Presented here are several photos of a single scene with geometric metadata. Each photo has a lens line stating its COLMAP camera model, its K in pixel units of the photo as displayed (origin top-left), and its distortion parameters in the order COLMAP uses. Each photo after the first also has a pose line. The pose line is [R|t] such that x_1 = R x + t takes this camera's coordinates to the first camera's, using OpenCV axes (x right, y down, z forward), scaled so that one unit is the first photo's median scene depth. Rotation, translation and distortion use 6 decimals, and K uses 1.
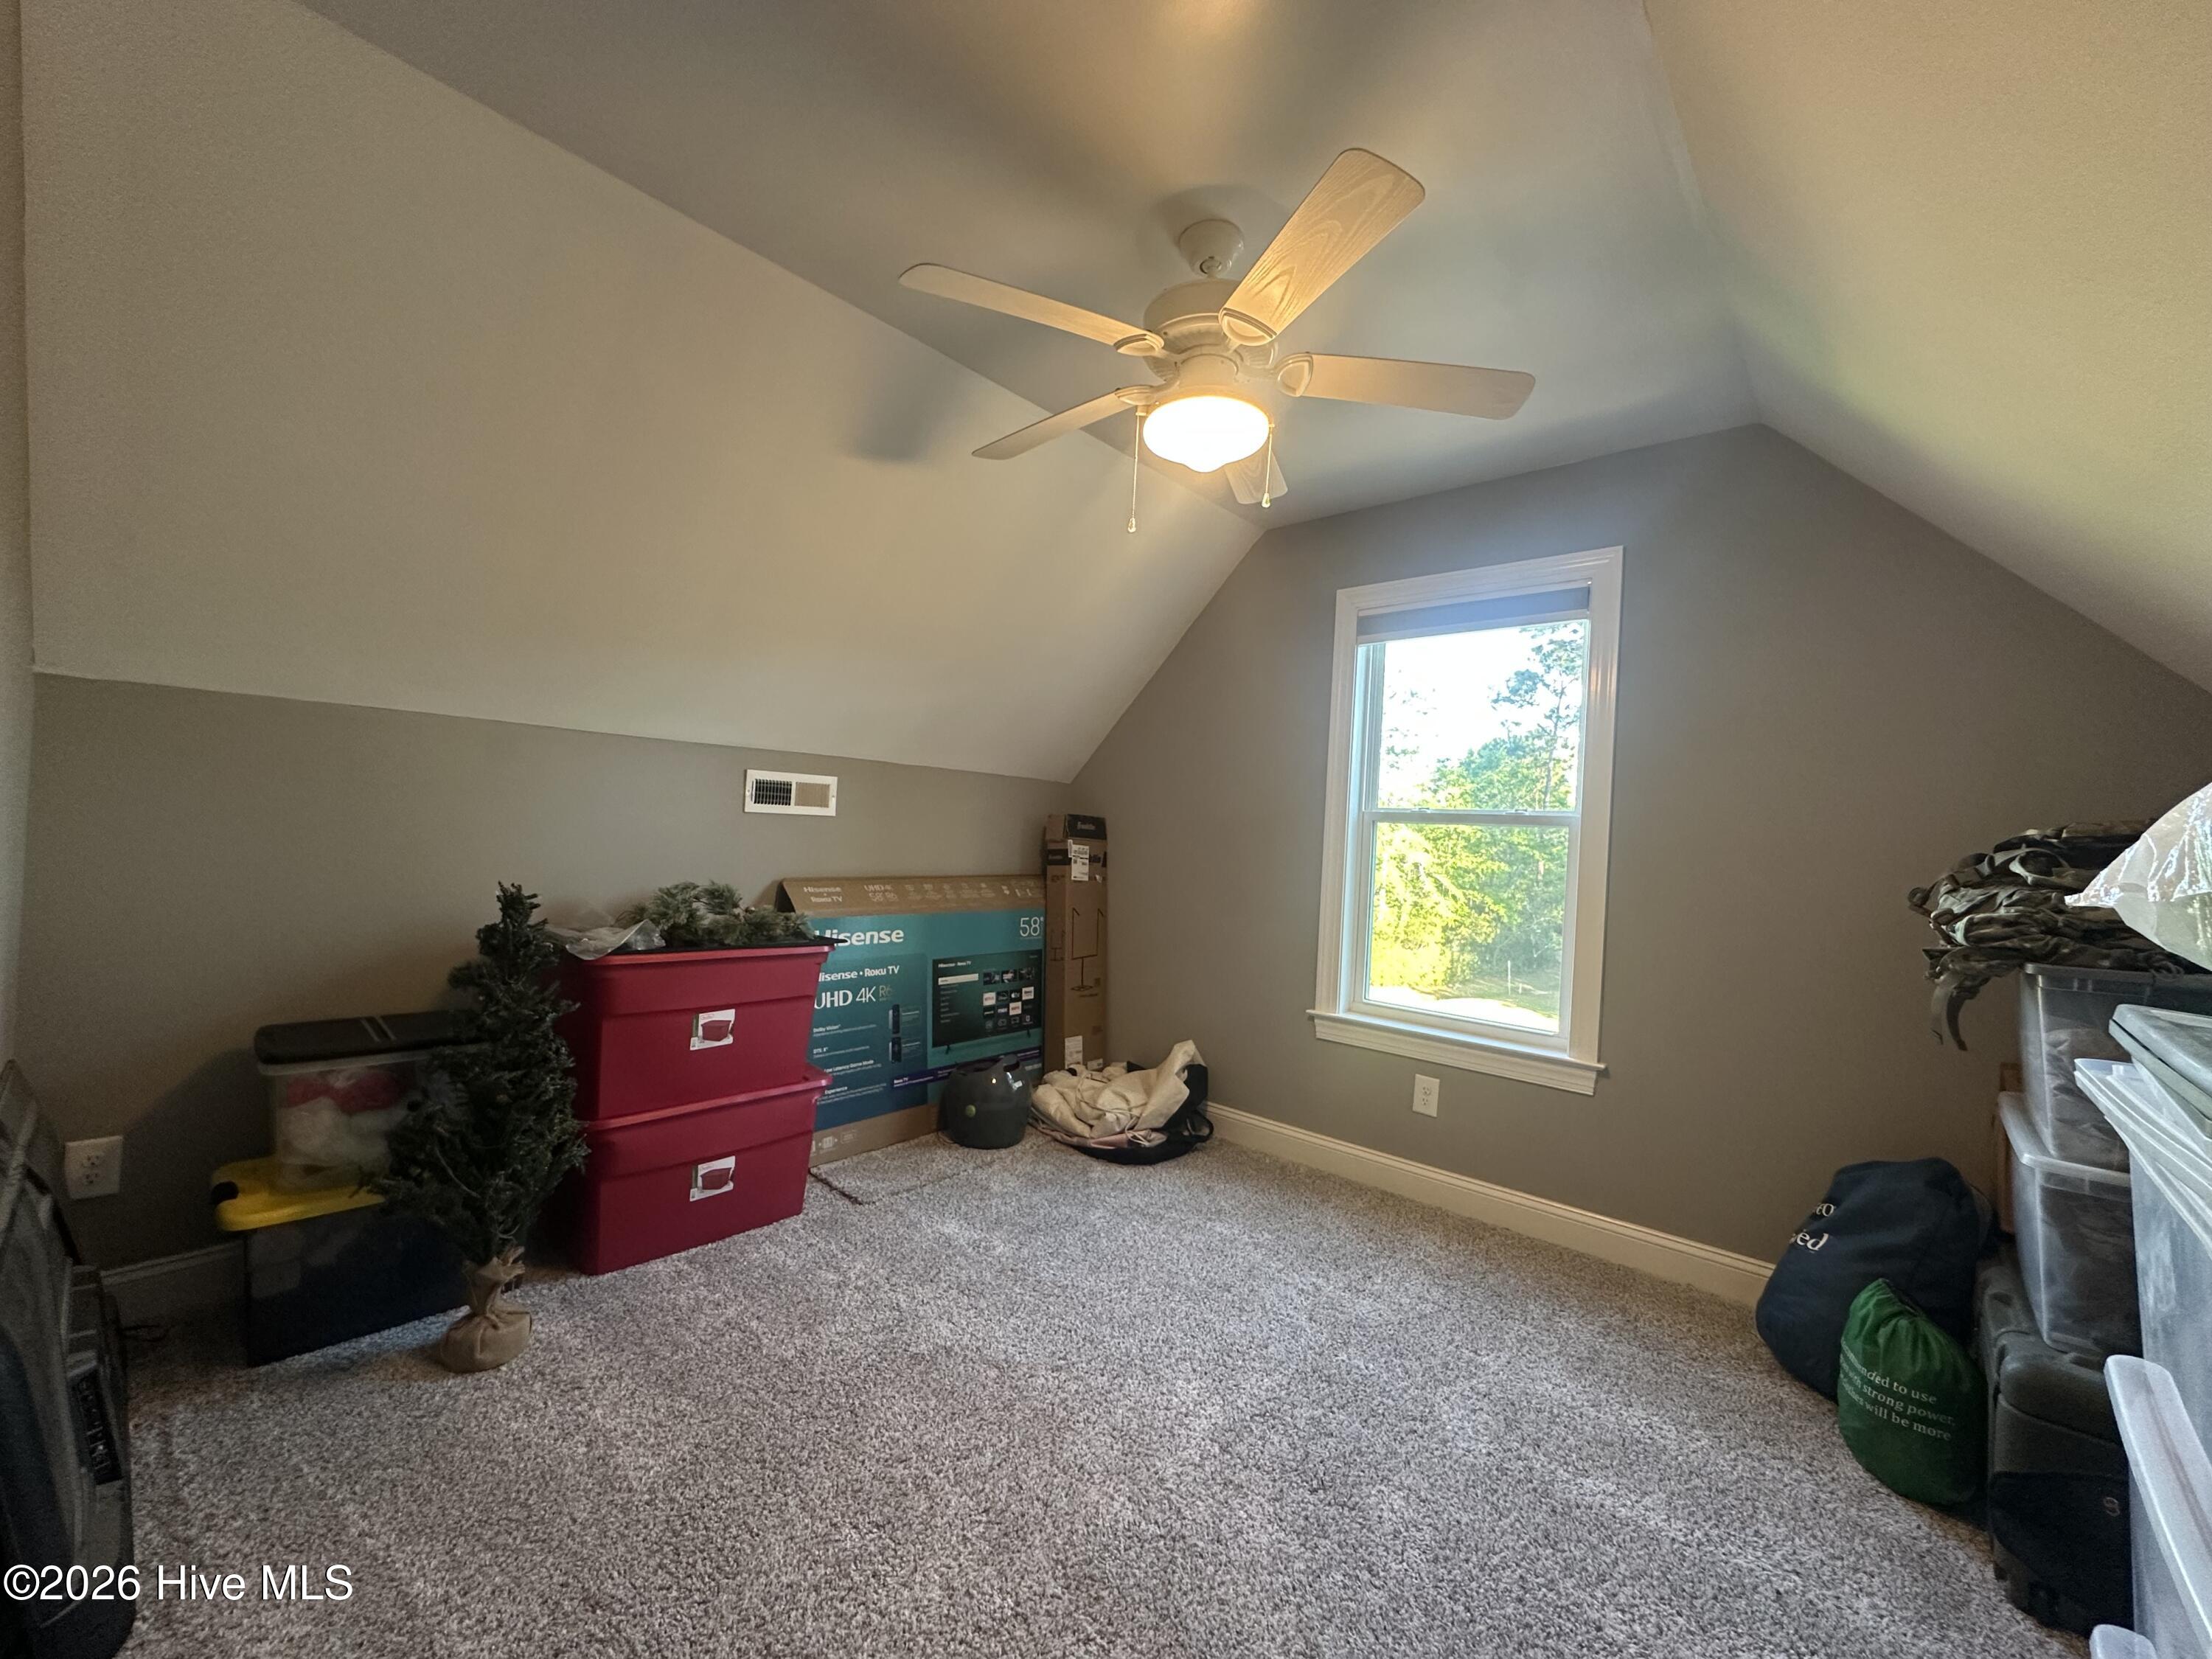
lens RADIAL K [[878.9, 0, 1099.0], [0, 878.9, 826.9], [0, 0, 1]] dist [-0.004547, -0.000158]
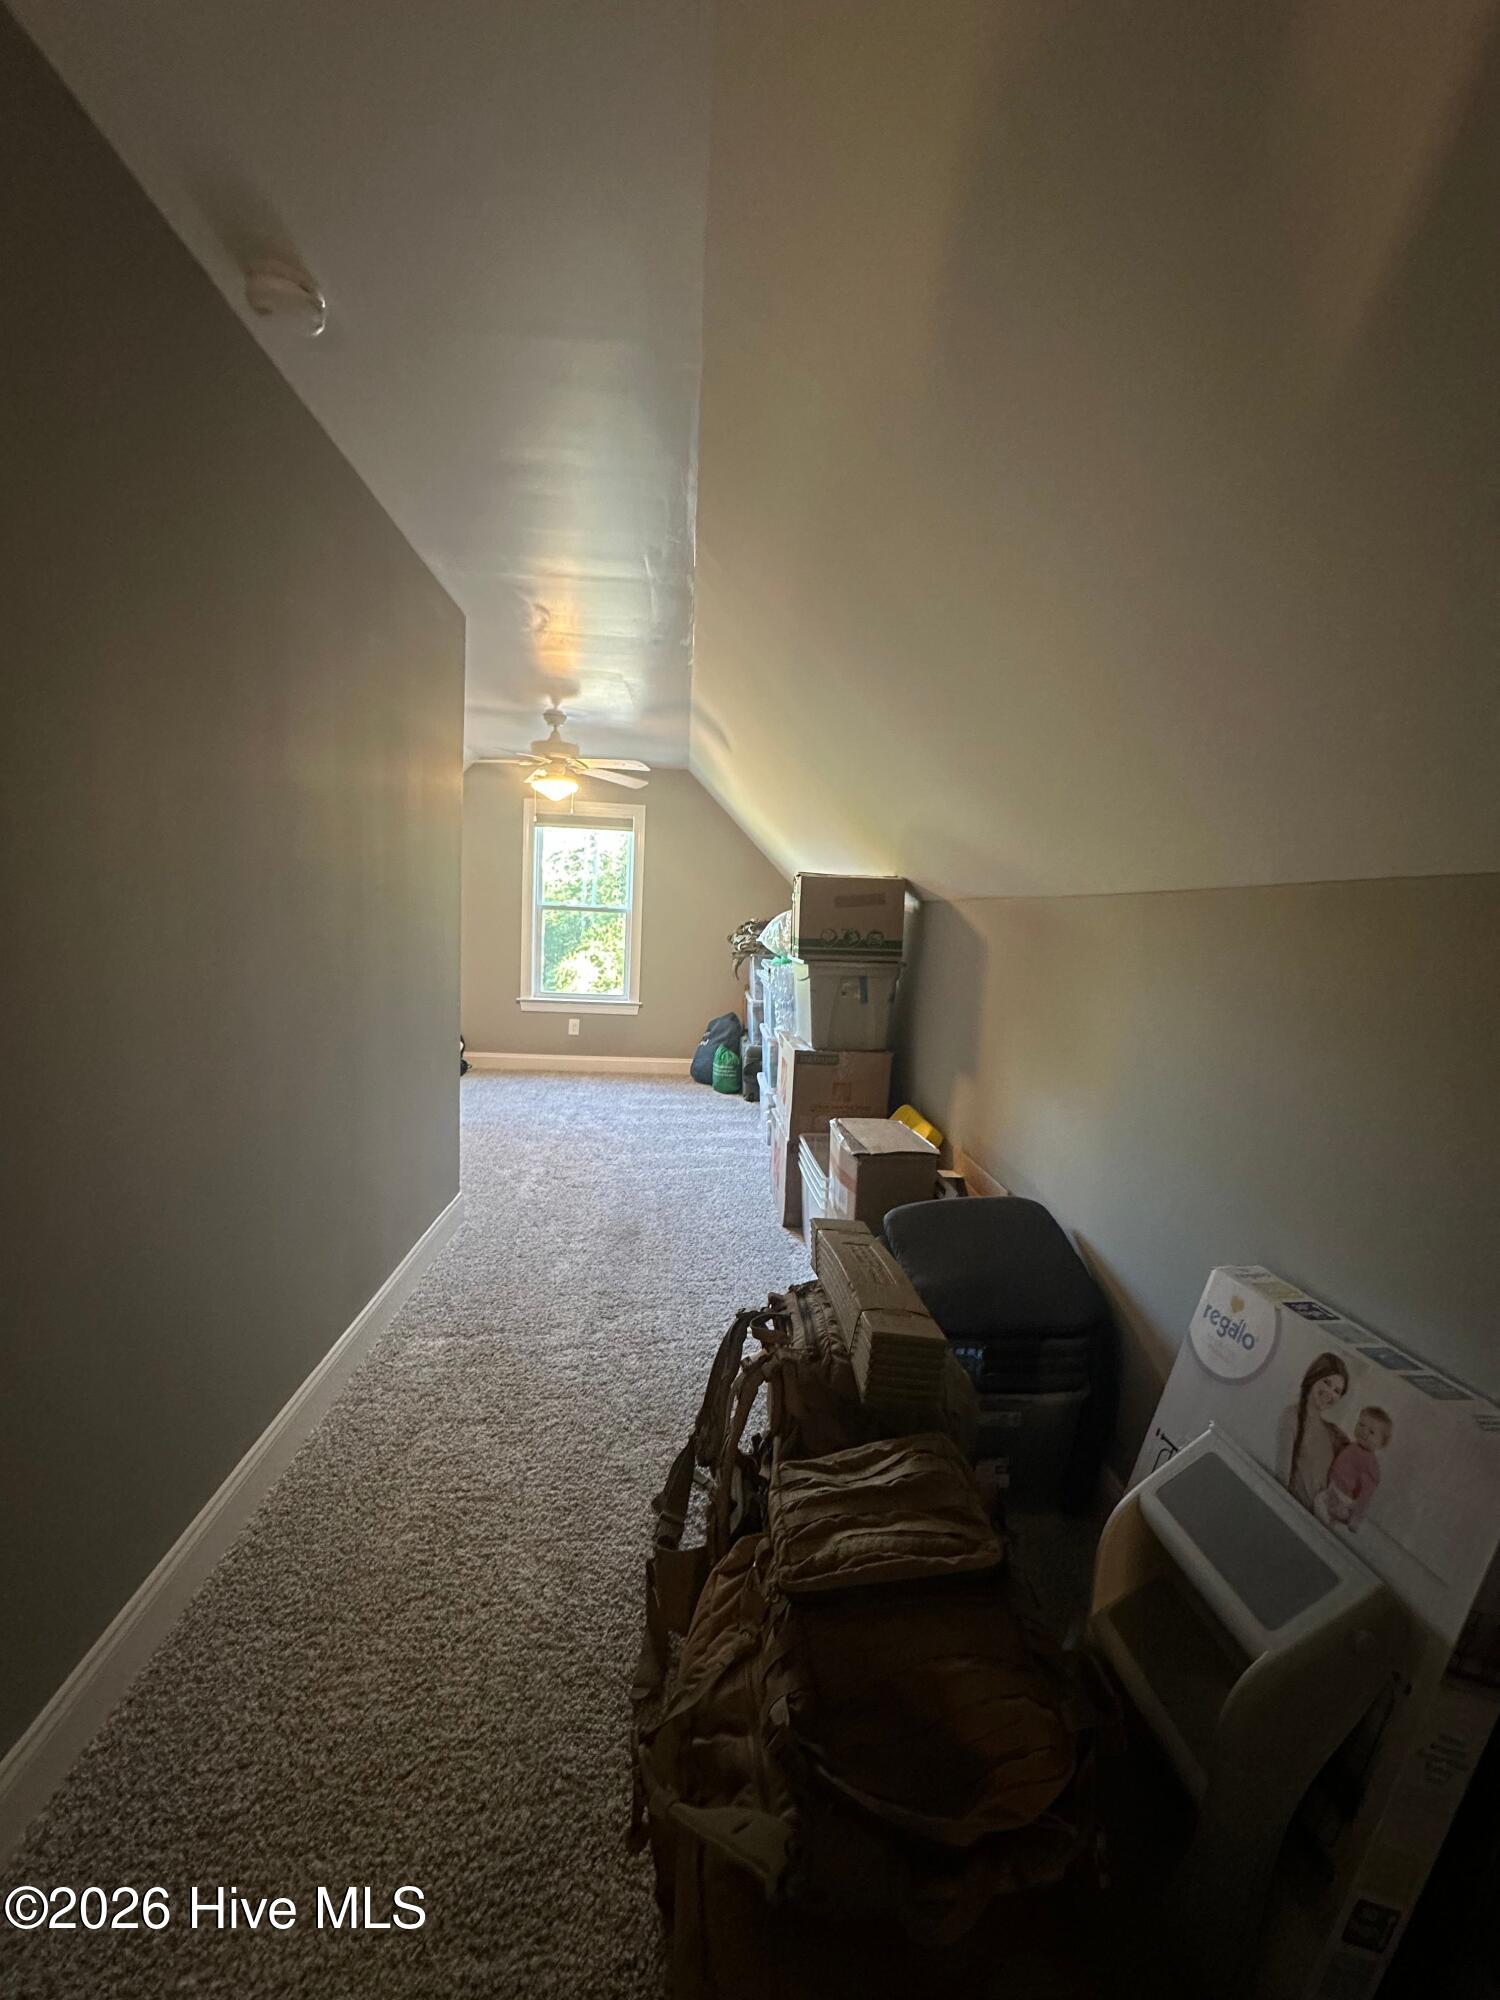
lens RADIAL K [[794.6, 0, 750.0], [0, 794.6, 1000.0], [0, 0, 1]] dist [-0.004547, -0.000158]
pose [[0.689177, -0.096215, 0.718176, -1.310599], [-0.018759, 0.988444, 0.150424, -0.152834], [-0.724350, -0.117141, 0.679408, -1.243776]]
